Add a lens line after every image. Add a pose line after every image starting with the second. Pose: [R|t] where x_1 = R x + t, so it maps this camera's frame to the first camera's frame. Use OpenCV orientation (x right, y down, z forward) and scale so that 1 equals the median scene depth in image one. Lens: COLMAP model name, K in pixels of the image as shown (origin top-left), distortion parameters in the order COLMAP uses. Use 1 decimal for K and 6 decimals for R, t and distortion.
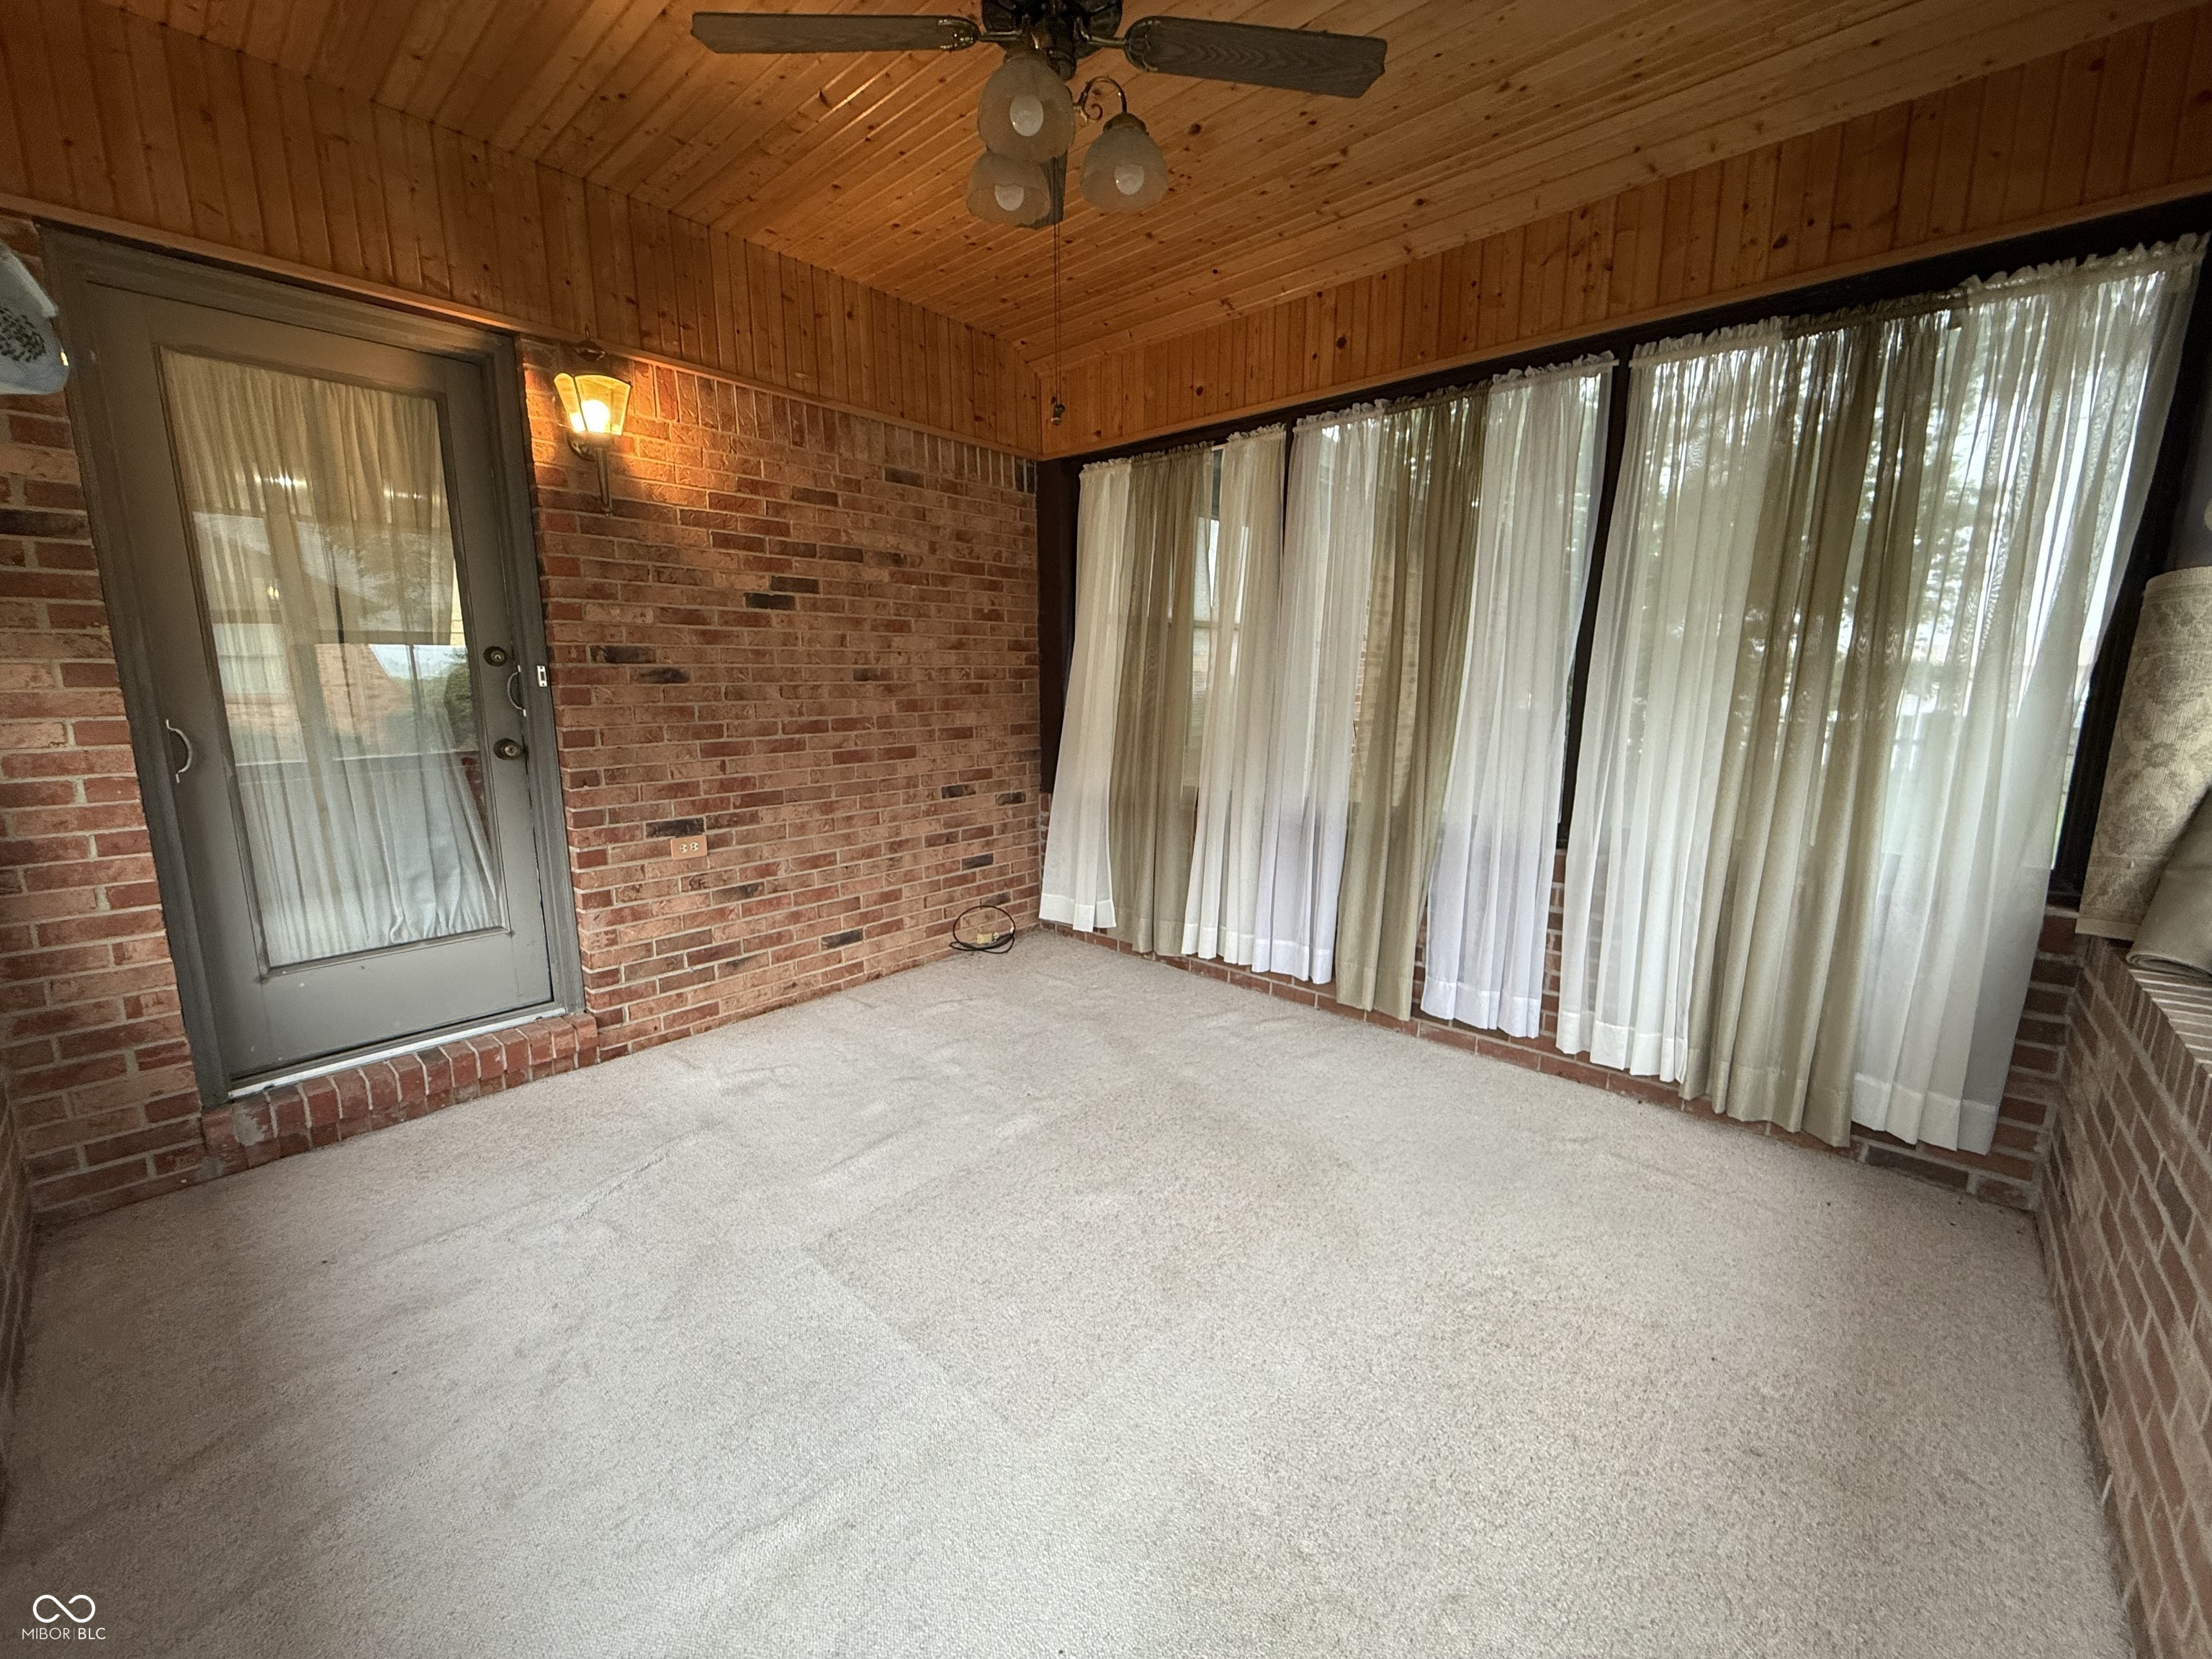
lens RADIAL K [[883.9, 0, 1106.0], [0, 883.9, 829.5], [0, 0, 1]] dist [-0.000212, -0.000053]
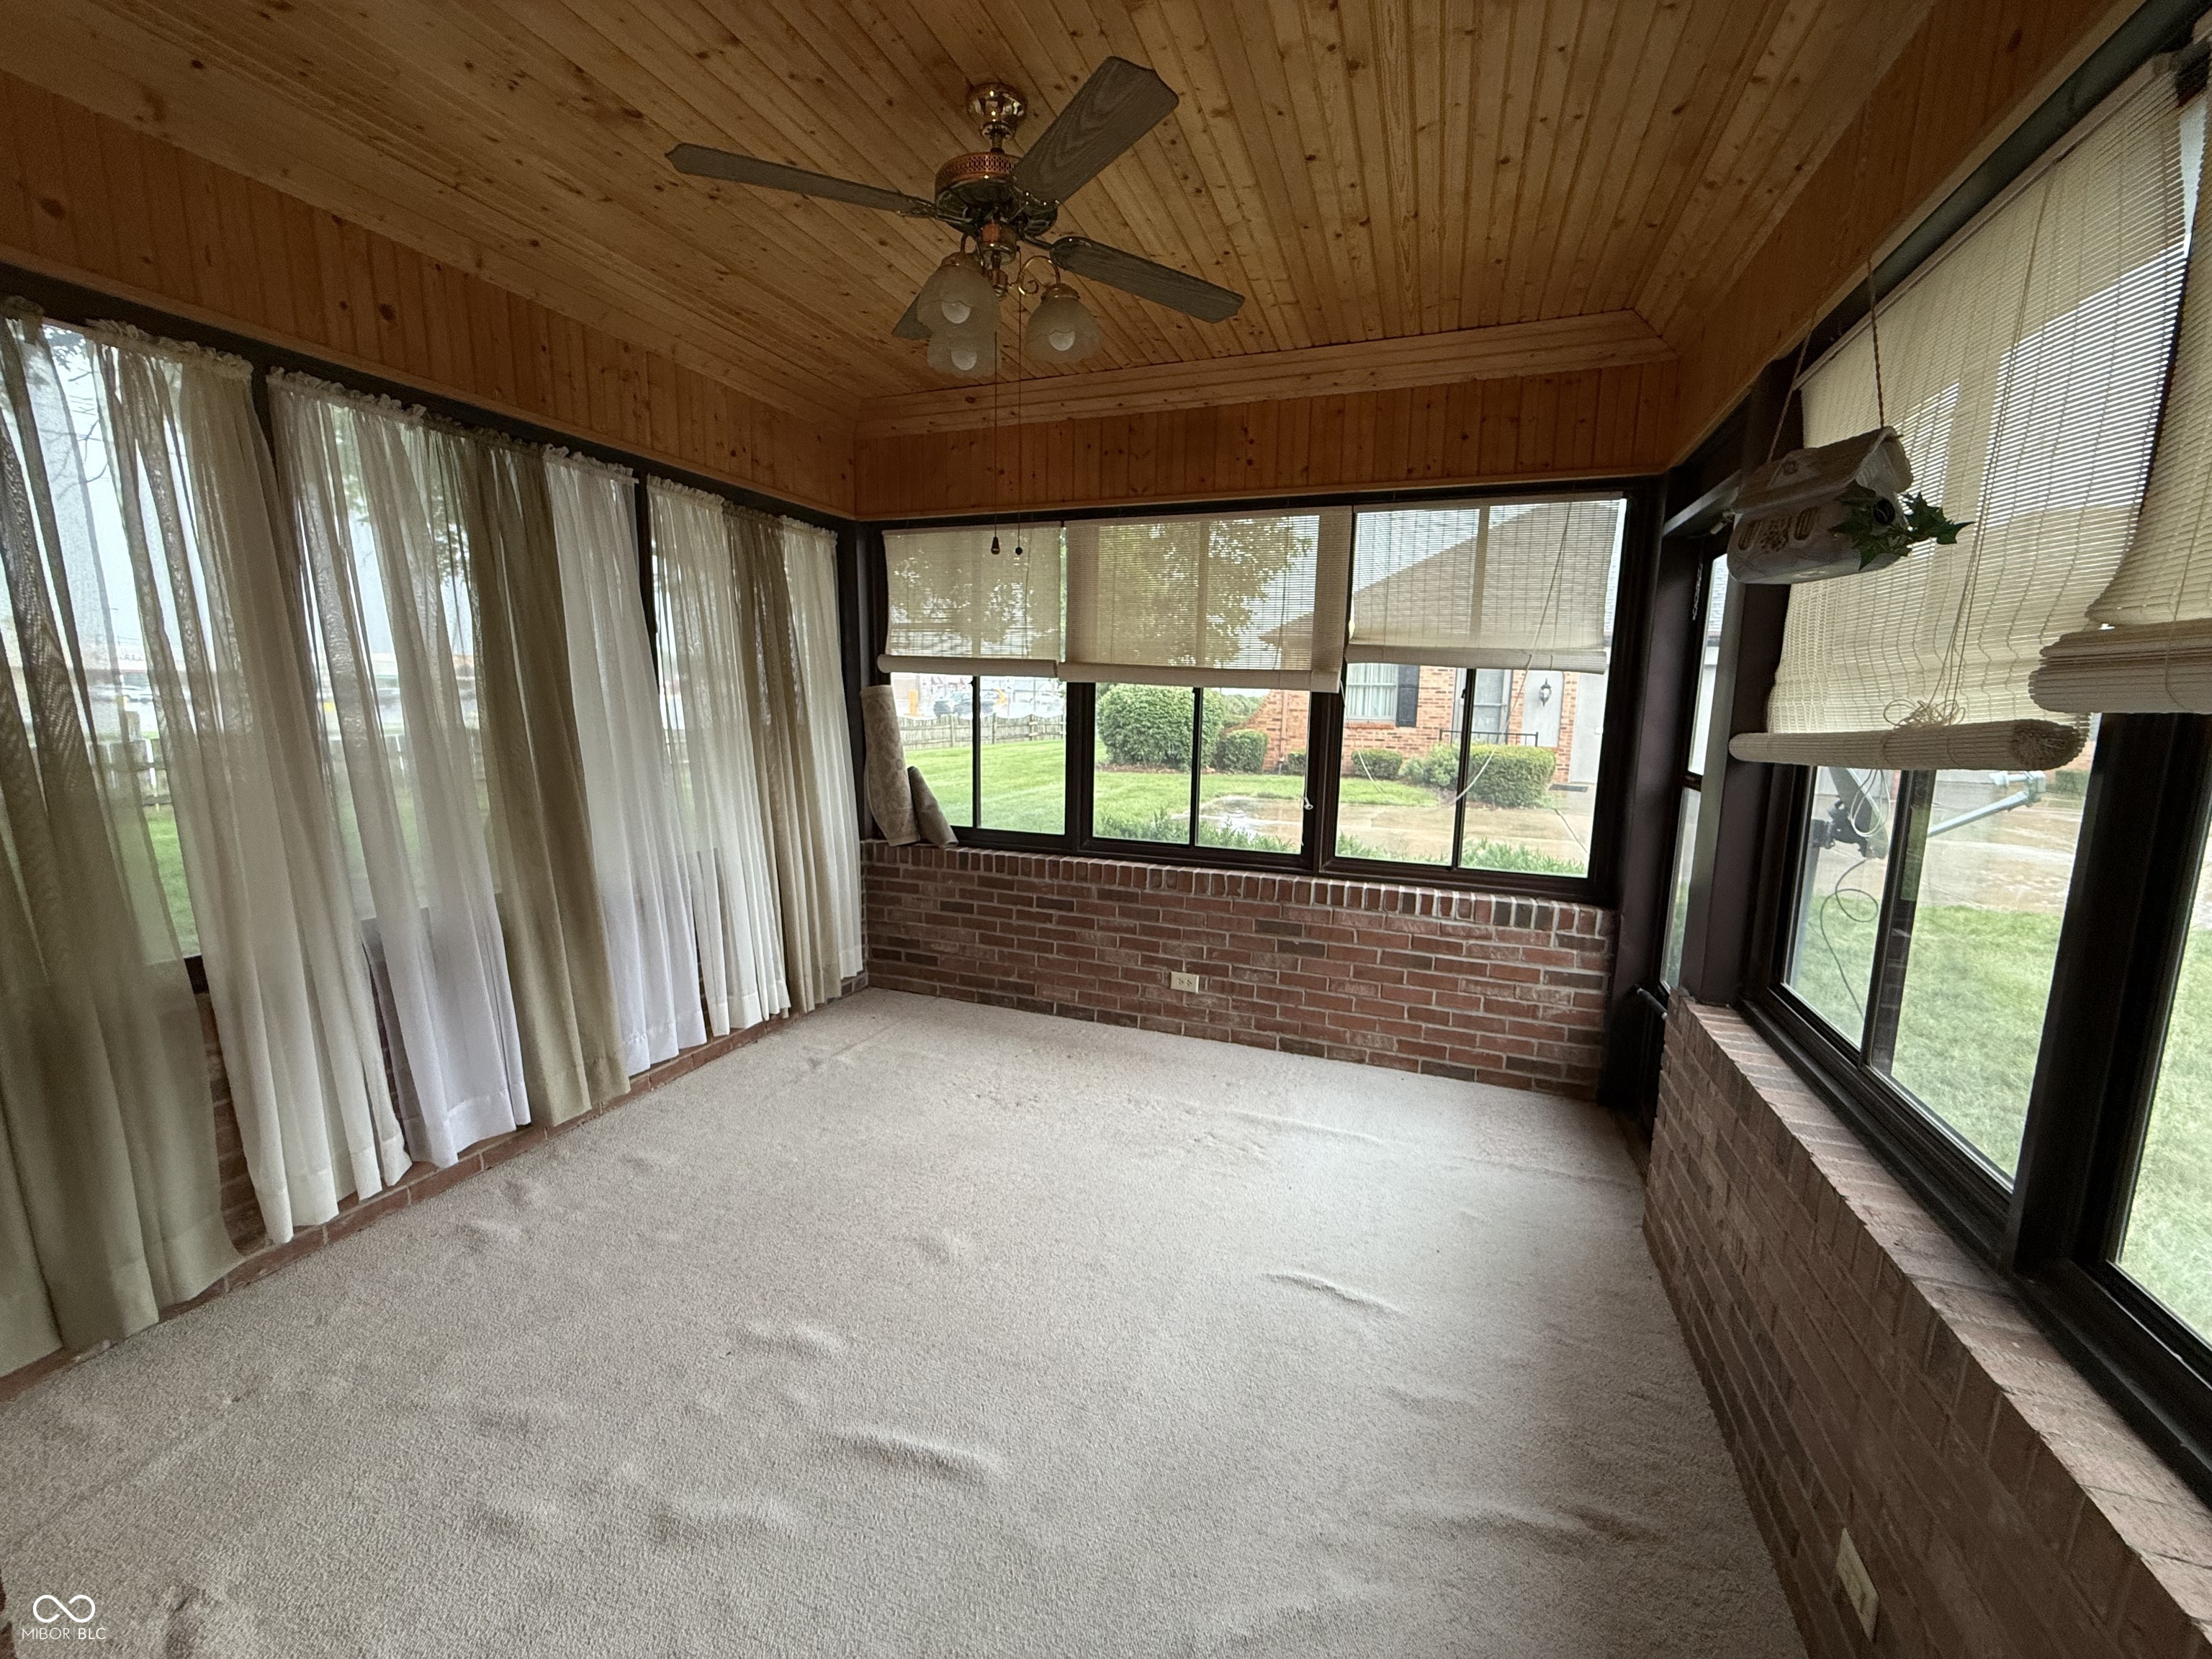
lens RADIAL K [[883.9, 0, 1106.0], [0, 883.9, 829.5], [0, 0, 1]] dist [-0.000212, -0.000053]
pose [[-0.358510, -0.140574, 0.922881, -0.786343], [0.143427, 0.968565, 0.203250, -0.207006], [-0.922442, 0.205233, -0.327078, 0.847750]]
